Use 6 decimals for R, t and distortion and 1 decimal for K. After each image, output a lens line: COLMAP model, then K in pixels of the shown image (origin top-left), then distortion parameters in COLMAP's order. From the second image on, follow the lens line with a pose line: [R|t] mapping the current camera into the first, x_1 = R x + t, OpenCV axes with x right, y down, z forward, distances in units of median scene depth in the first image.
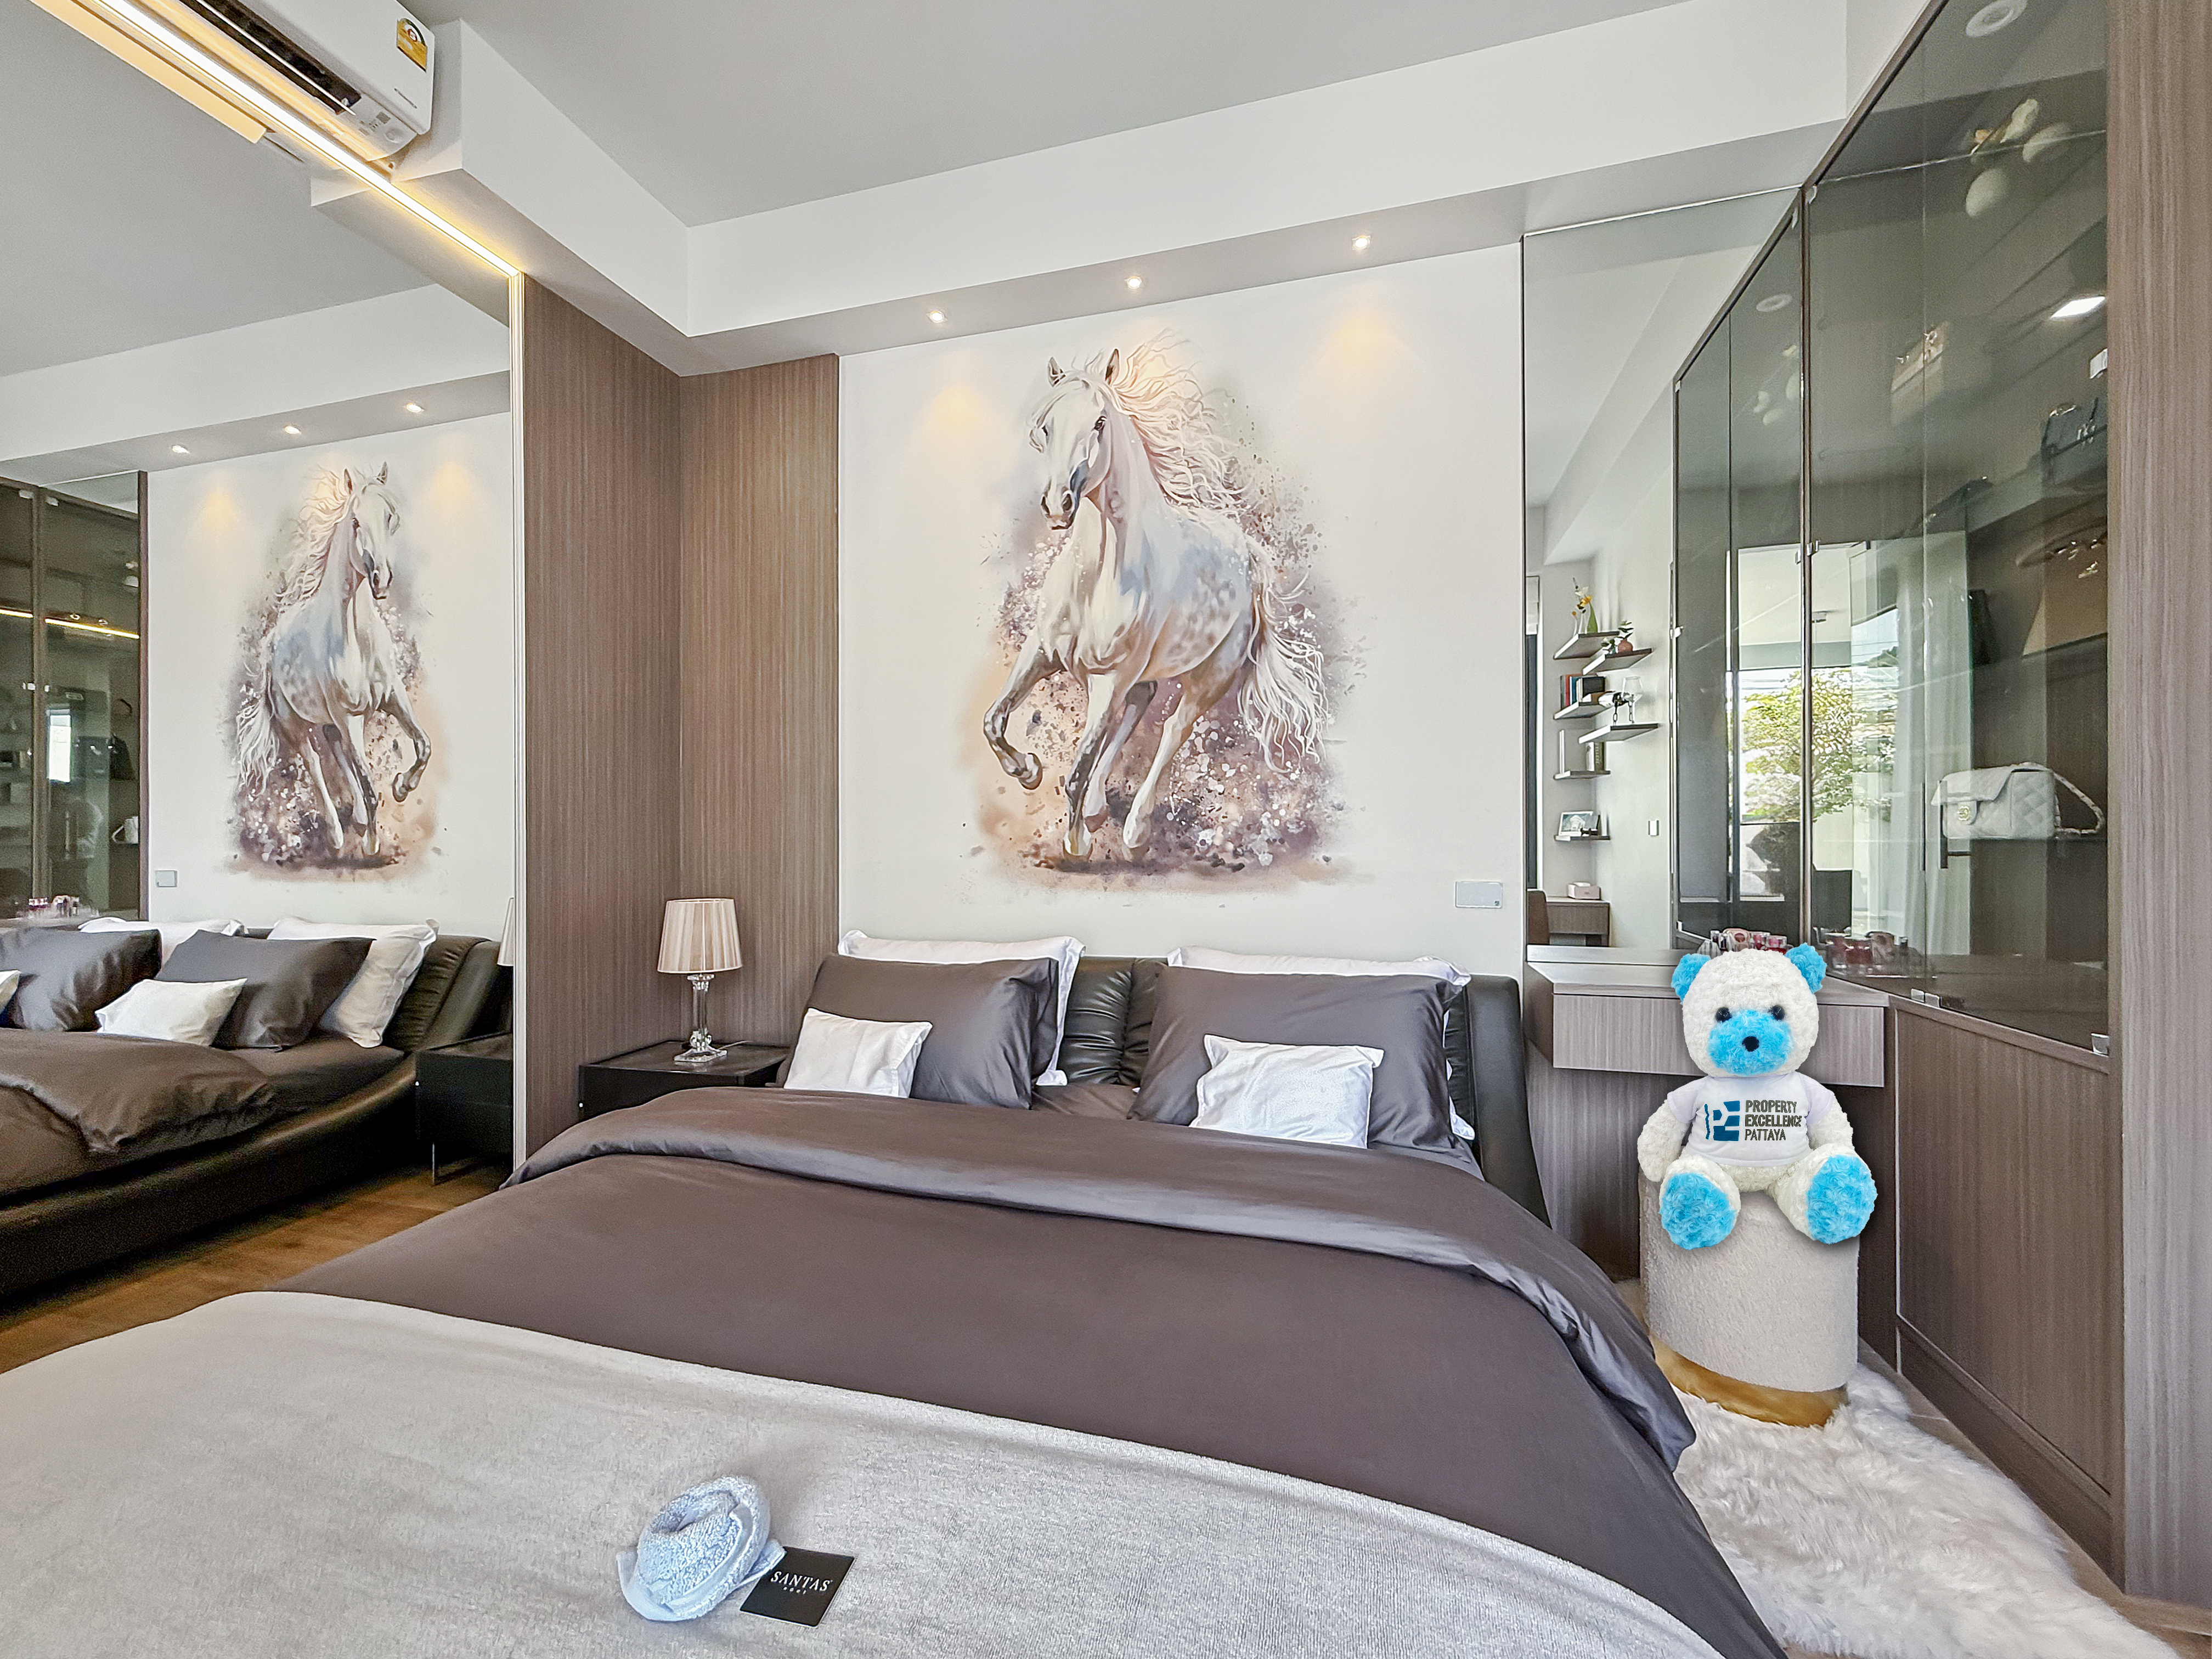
lens RADIAL K [[894.3, 0, 1111.7], [0, 894.3, 840.1], [0, 0, 1]] dist [-0.001281, -0.000007]
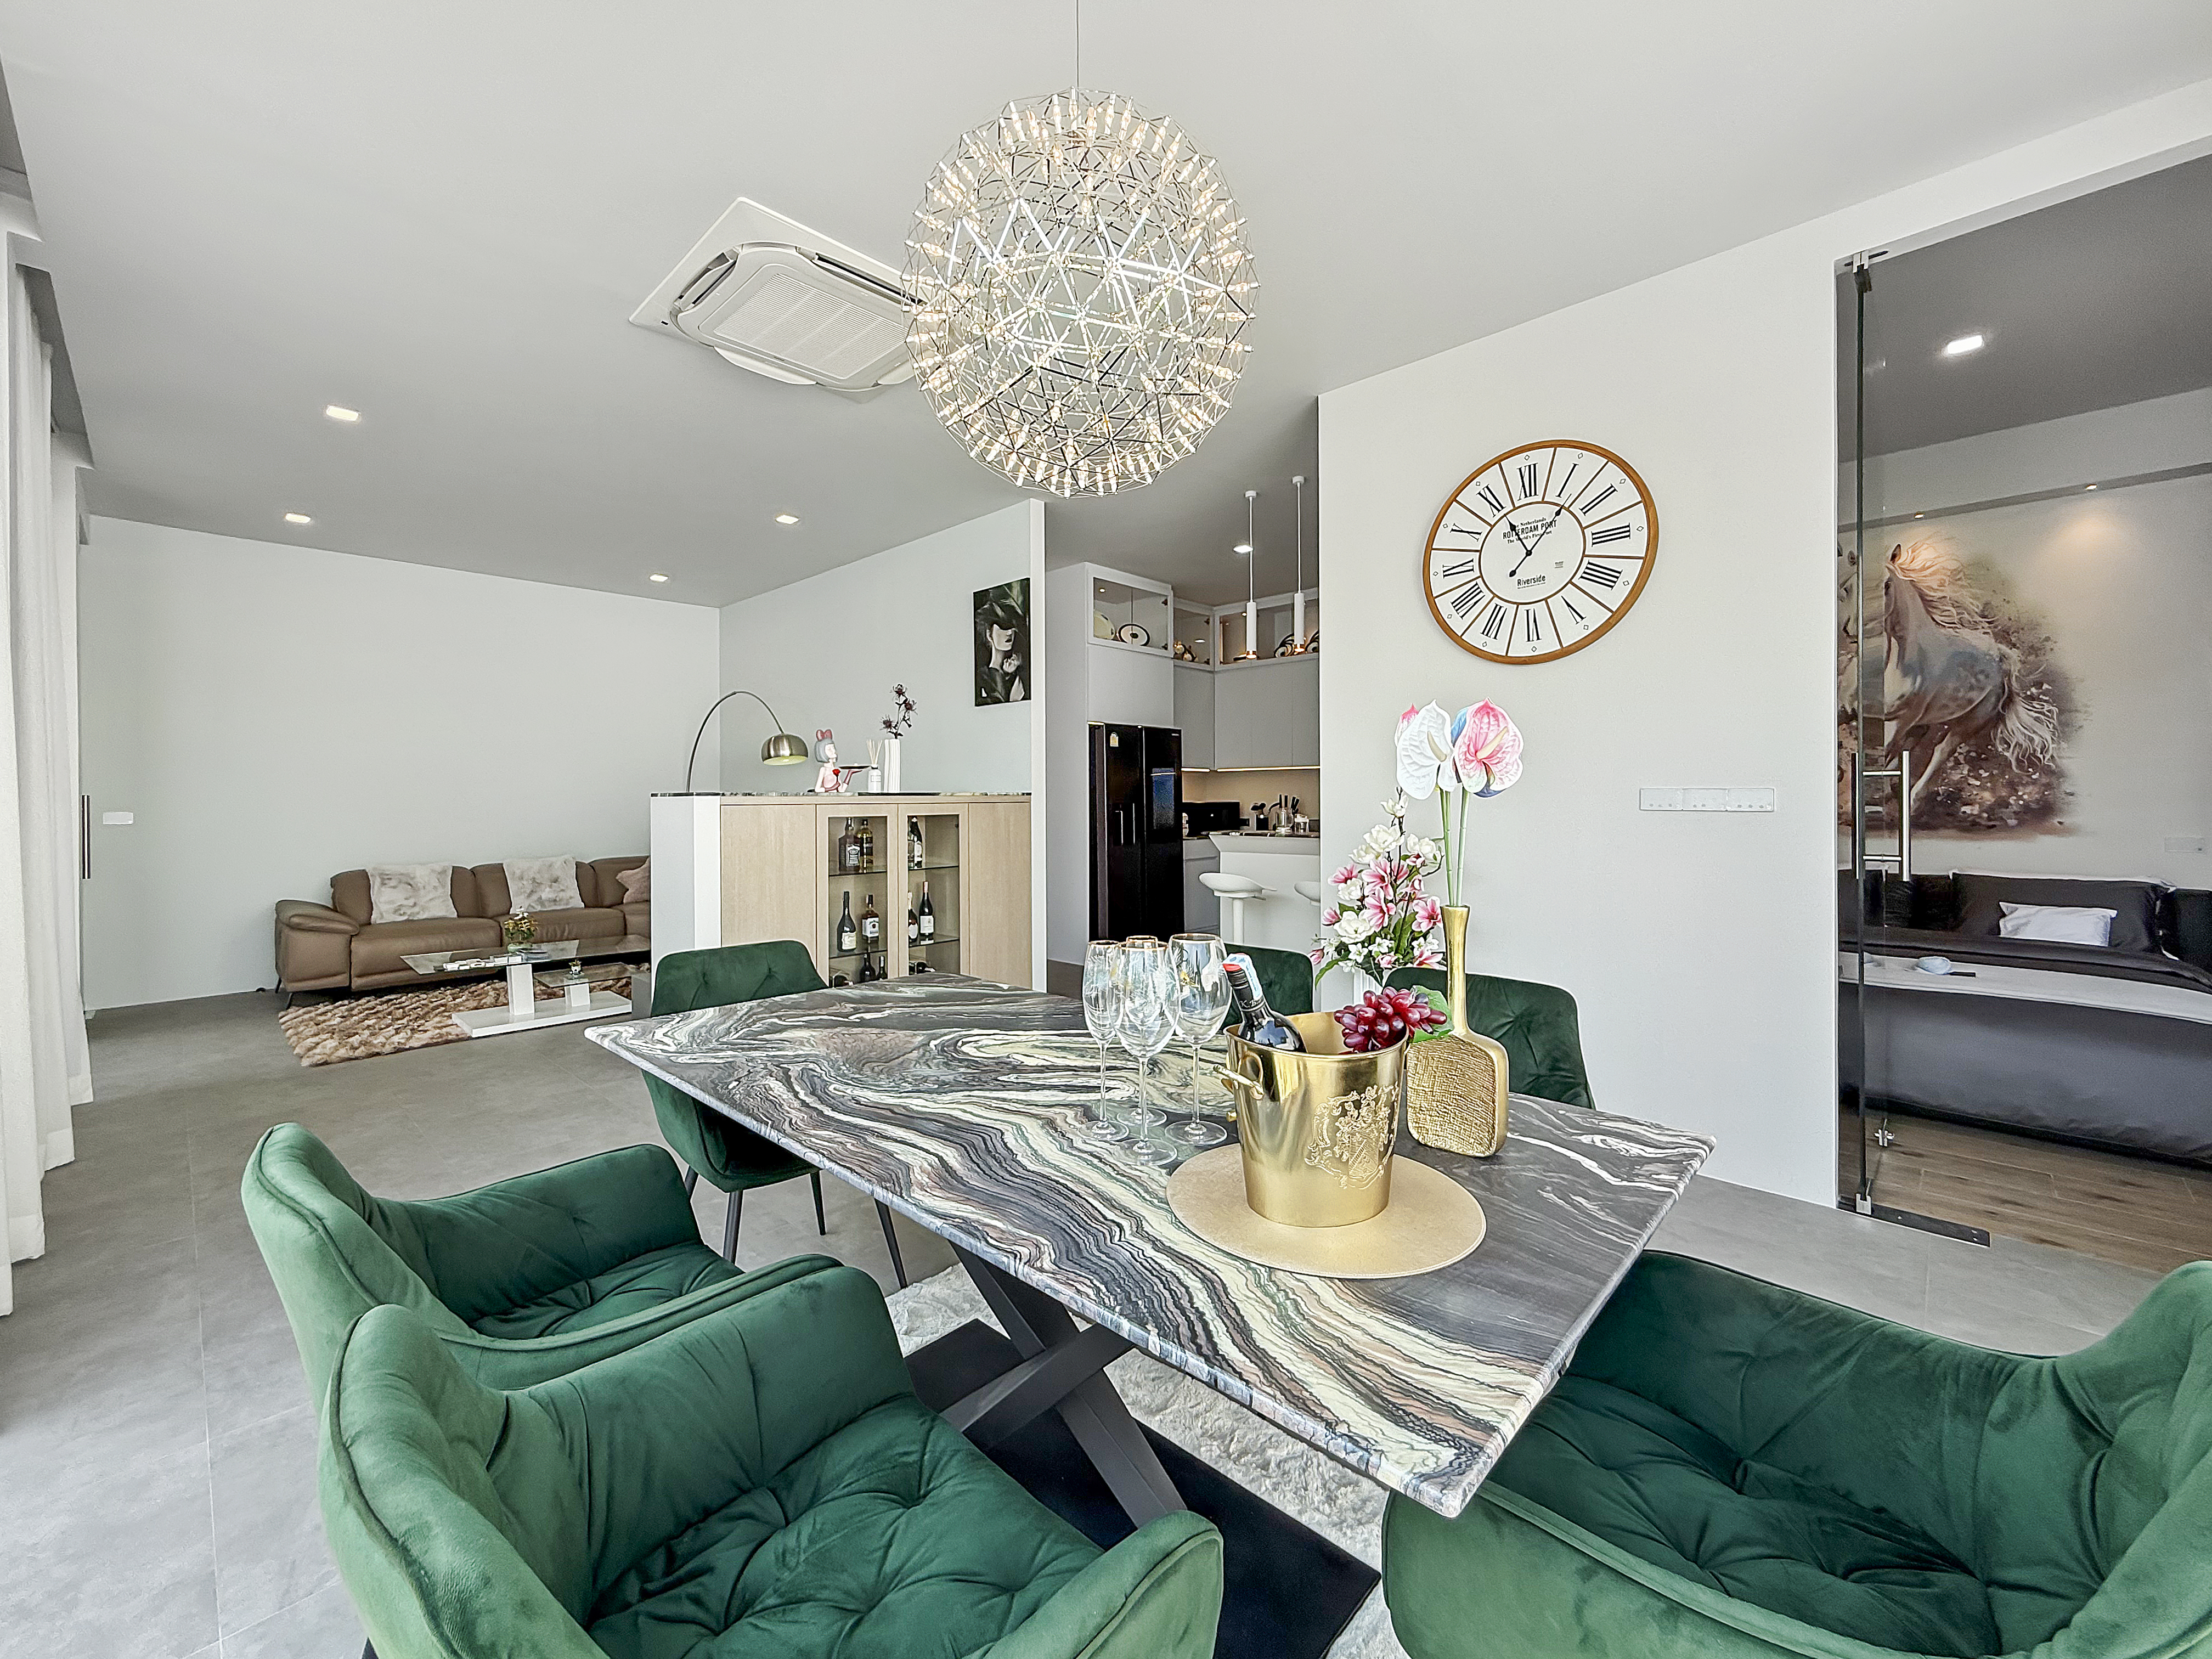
lens RADIAL K [[894.3, 0, 1099.3], [0, 894.3, 794.5], [0, 0, 1]] dist [-0.001281, -0.000007]
pose [[0.874518, 0.002221, -0.484988, -0.560701], [-0.002904, 0.999996, -0.000658, -0.028468], [0.484985, 0.001984, 0.874520, -1.457772]]
